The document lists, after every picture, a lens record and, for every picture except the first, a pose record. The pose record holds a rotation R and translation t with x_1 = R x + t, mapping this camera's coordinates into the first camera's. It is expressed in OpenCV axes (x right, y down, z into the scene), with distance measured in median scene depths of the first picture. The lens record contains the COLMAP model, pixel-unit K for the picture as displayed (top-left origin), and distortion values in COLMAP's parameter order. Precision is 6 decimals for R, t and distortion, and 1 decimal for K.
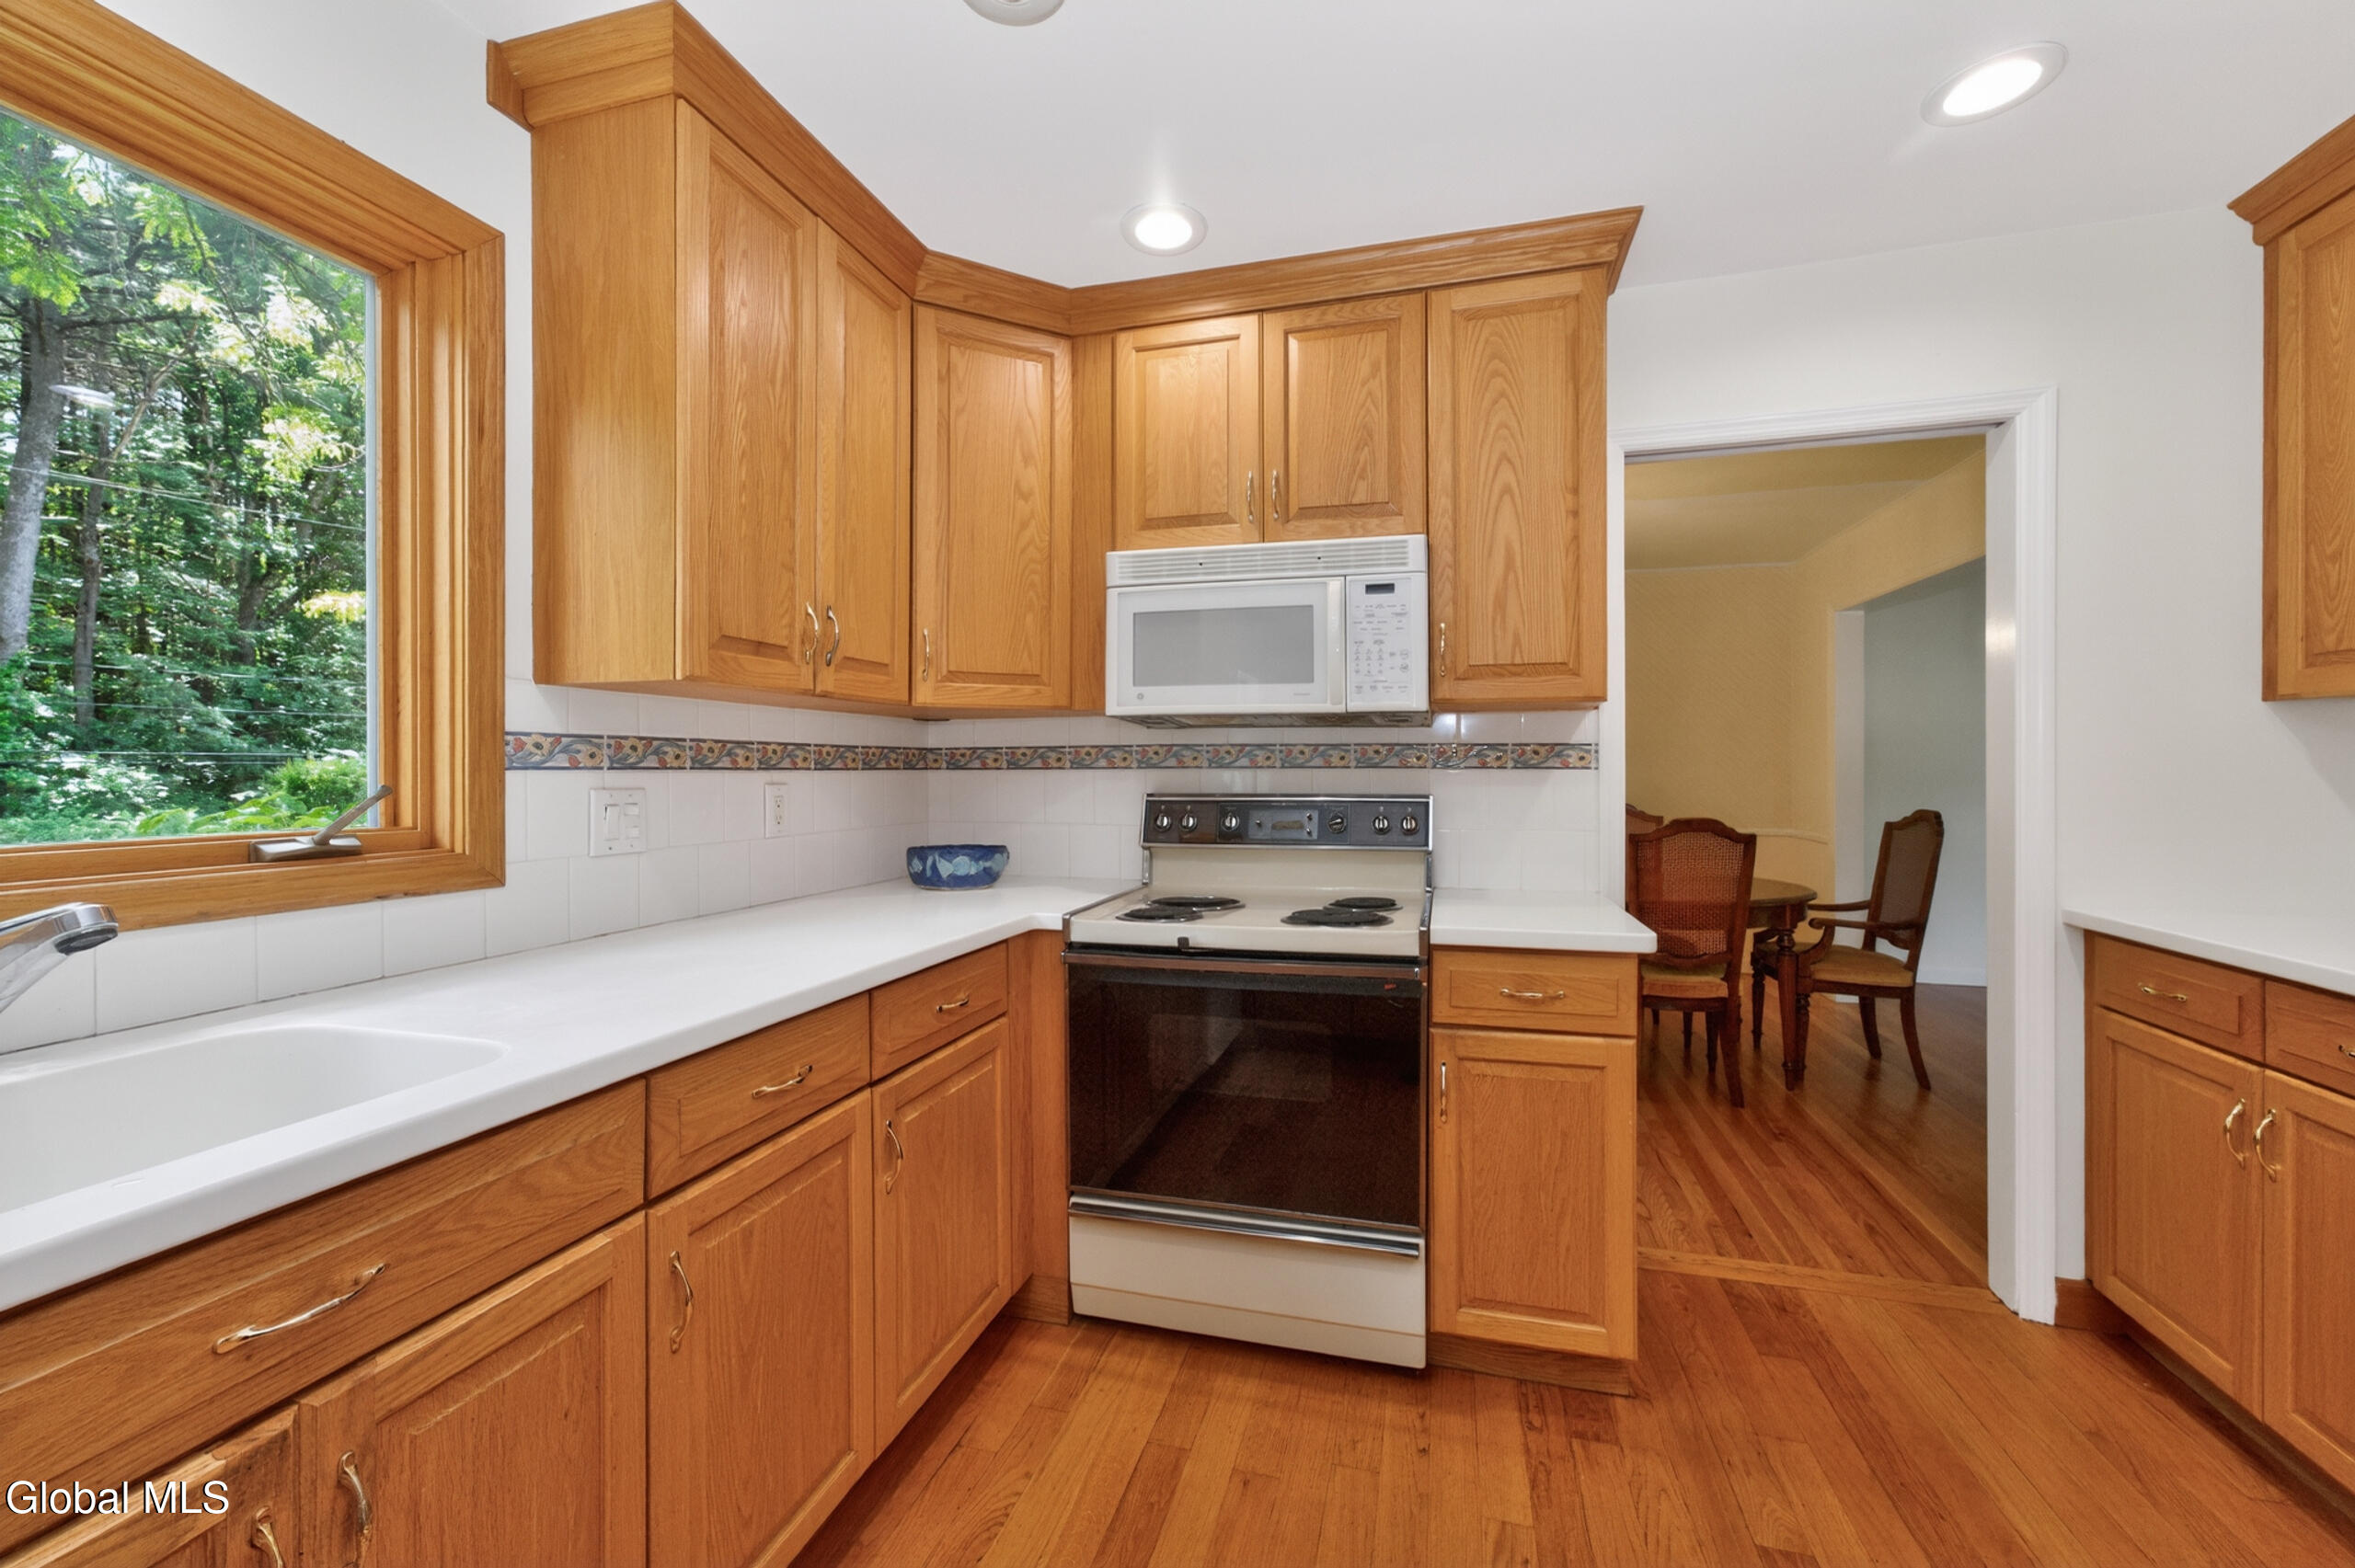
lens RADIAL K [[957.1, 0, 1182.0], [0, 957.1, 763.3], [0, 0, 1]] dist [-0.012365, 0.003414]
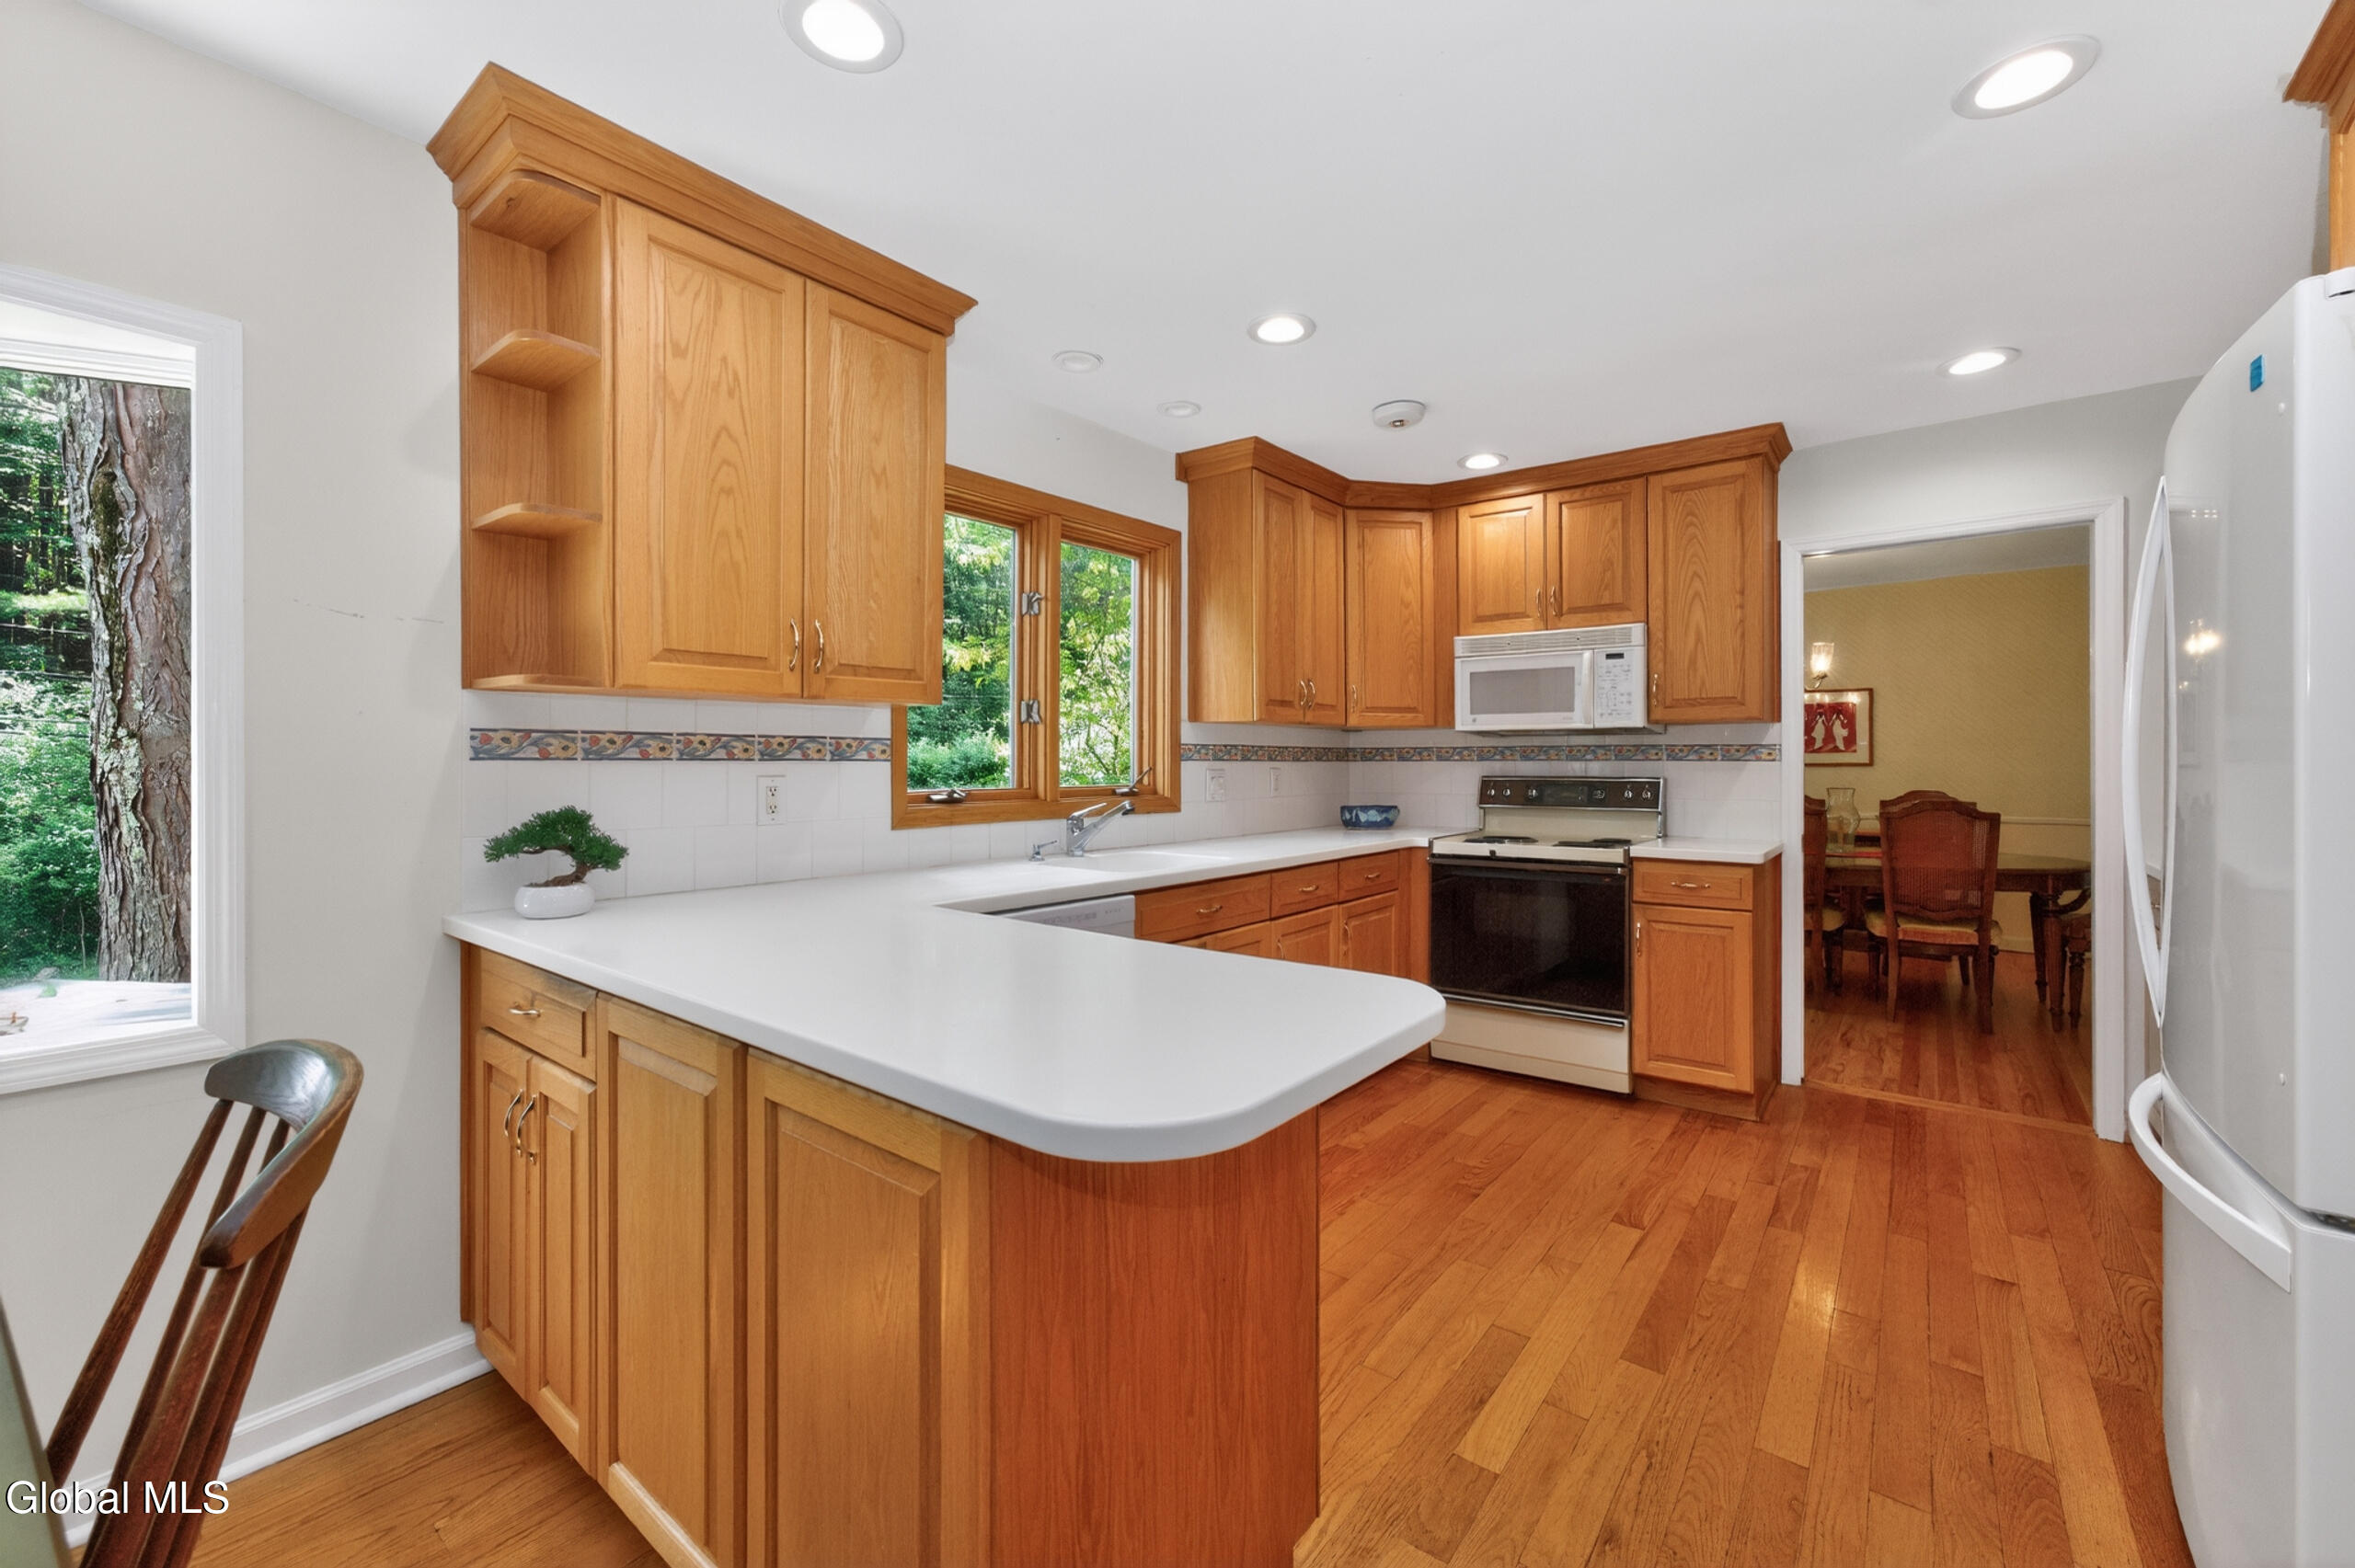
lens RADIAL K [[957.1, 0, 1199.8], [0, 957.1, 752.6], [0, 0, 1]] dist [-0.012365, 0.003414]
pose [[0.930379, -0.002975, -0.366588, 0.141854], [0.001415, 0.999989, -0.004523, -0.002185], [0.366598, 0.003689, 0.930372, -0.867832]]
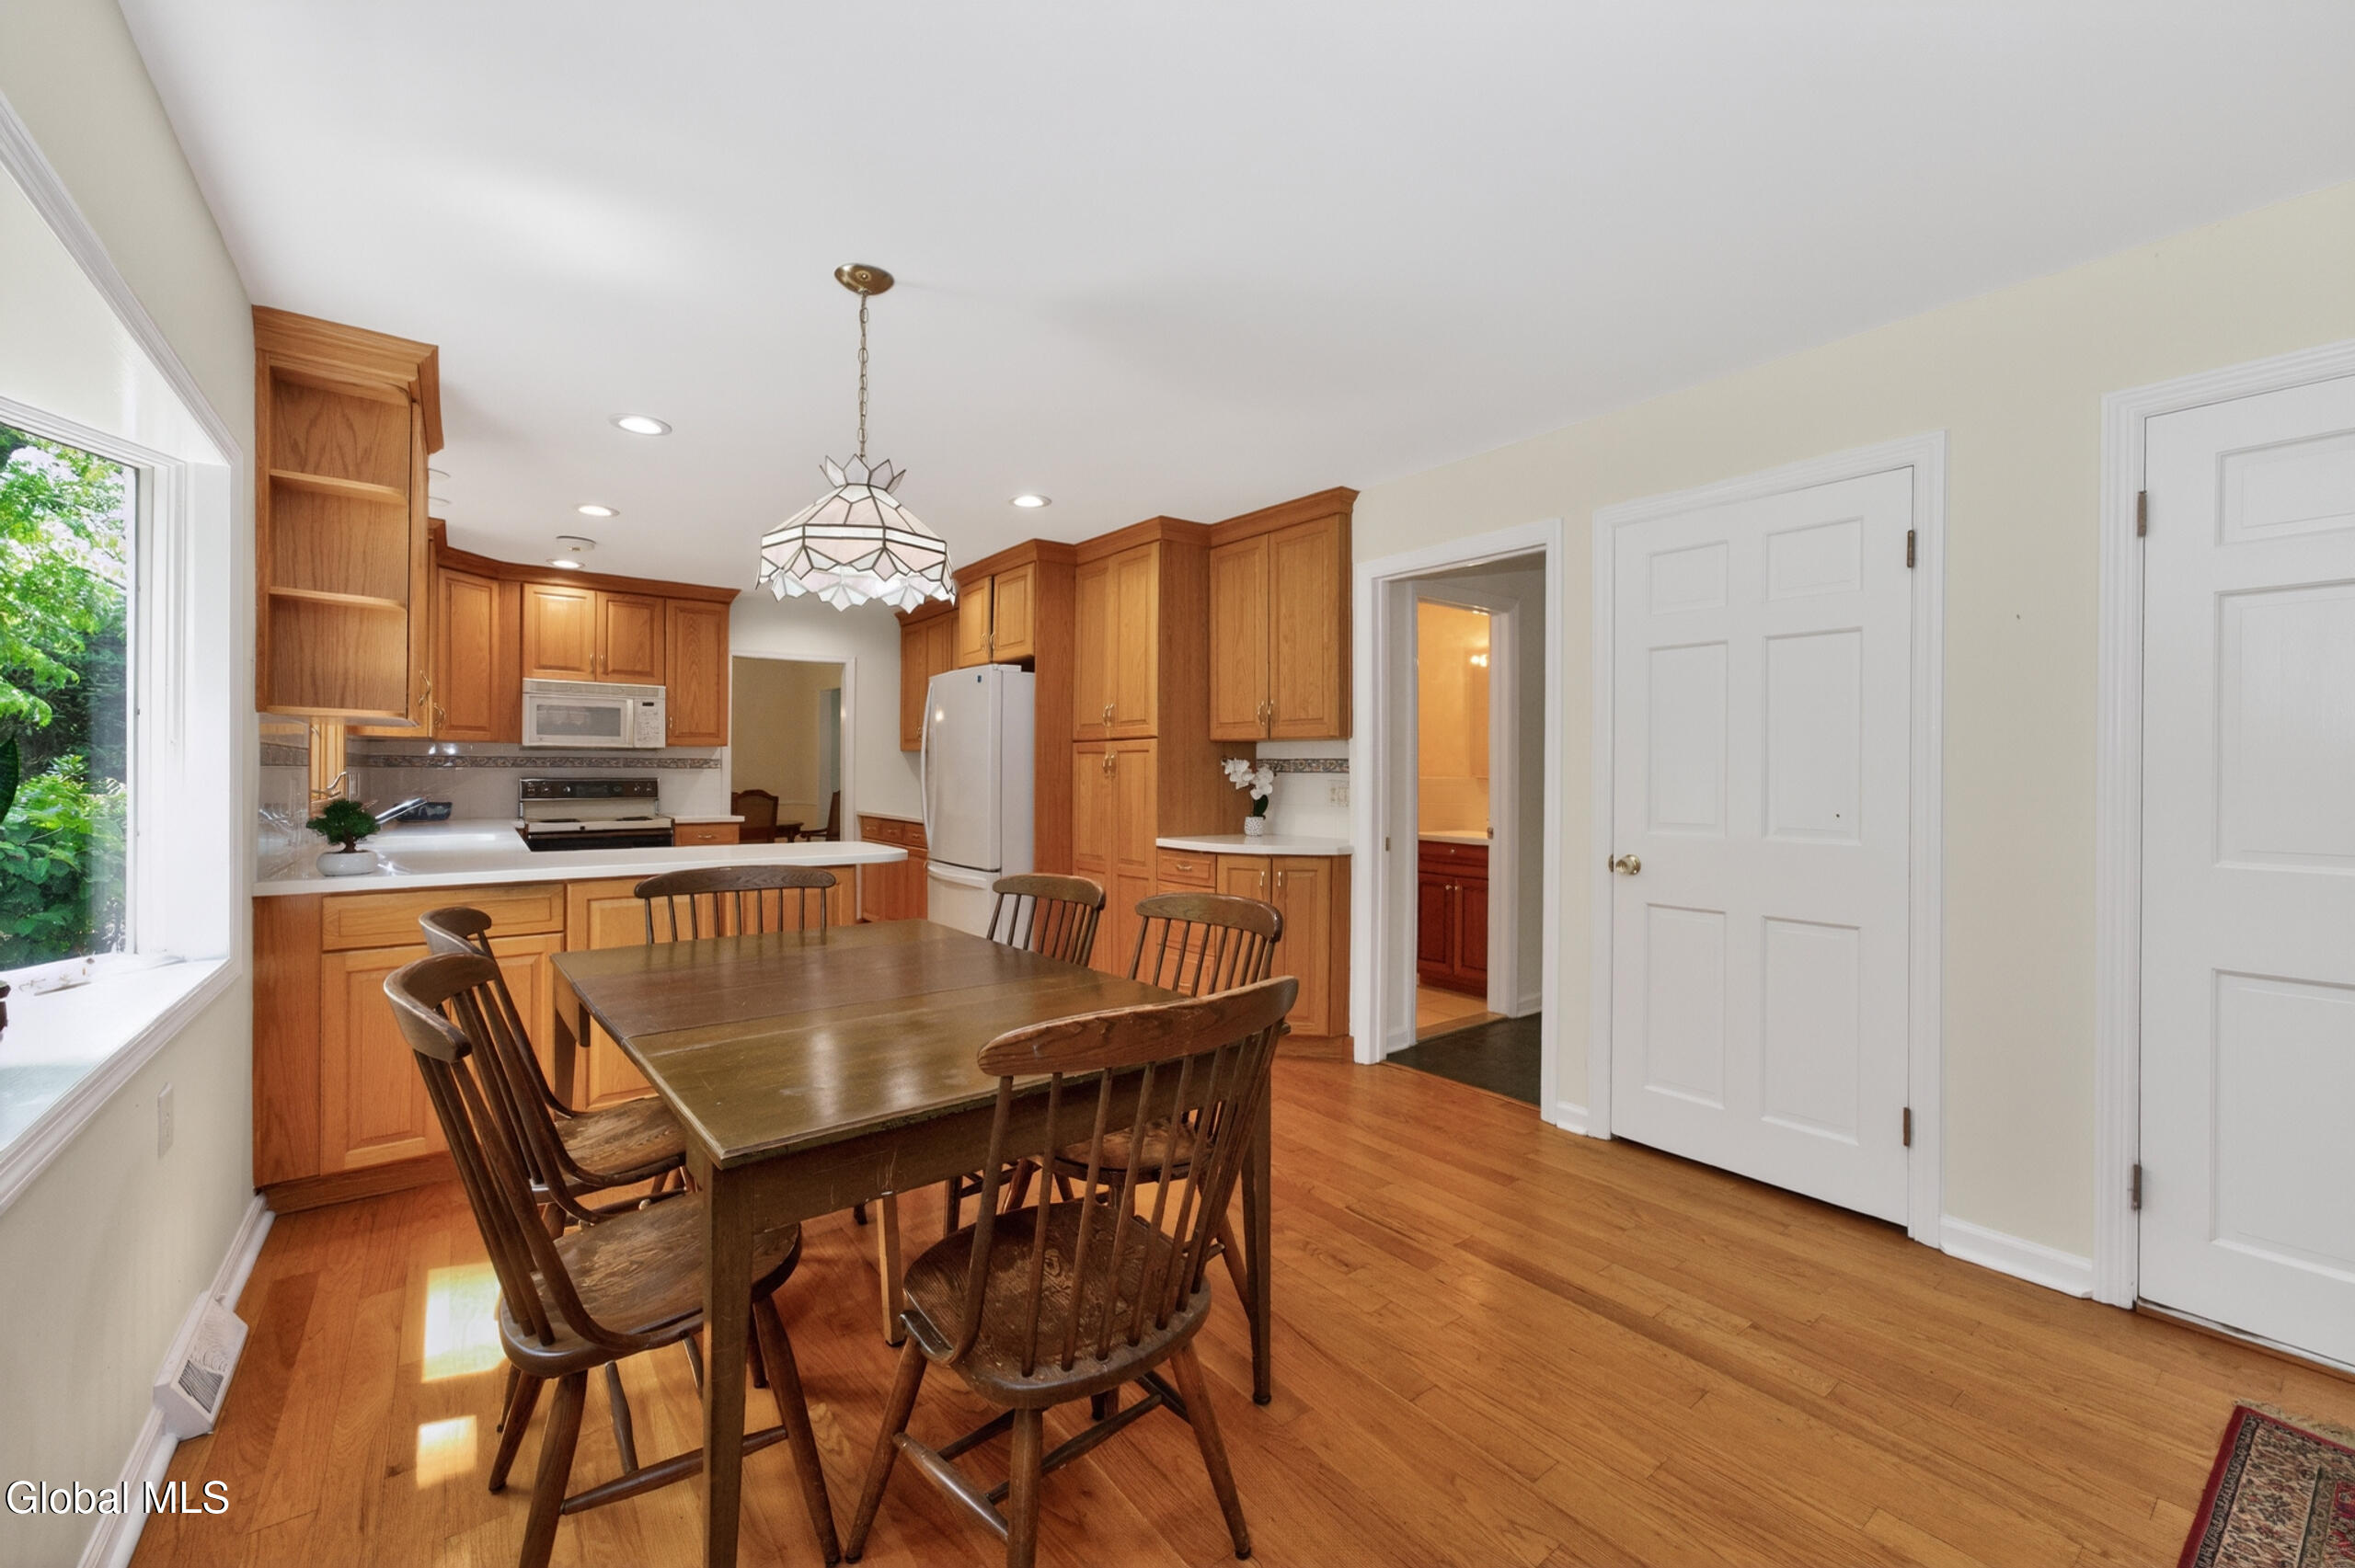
lens RADIAL K [[957.1, 0, 1166.1], [0, 957.1, 771.8], [0, 0, 1]] dist [-0.012365, 0.003414]
pose [[0.617444, 0.004787, 0.786600, -1.059258], [-0.010071, 0.999948, 0.001820, -0.003716], [-0.786551, -0.009046, 0.617460, -1.933829]]
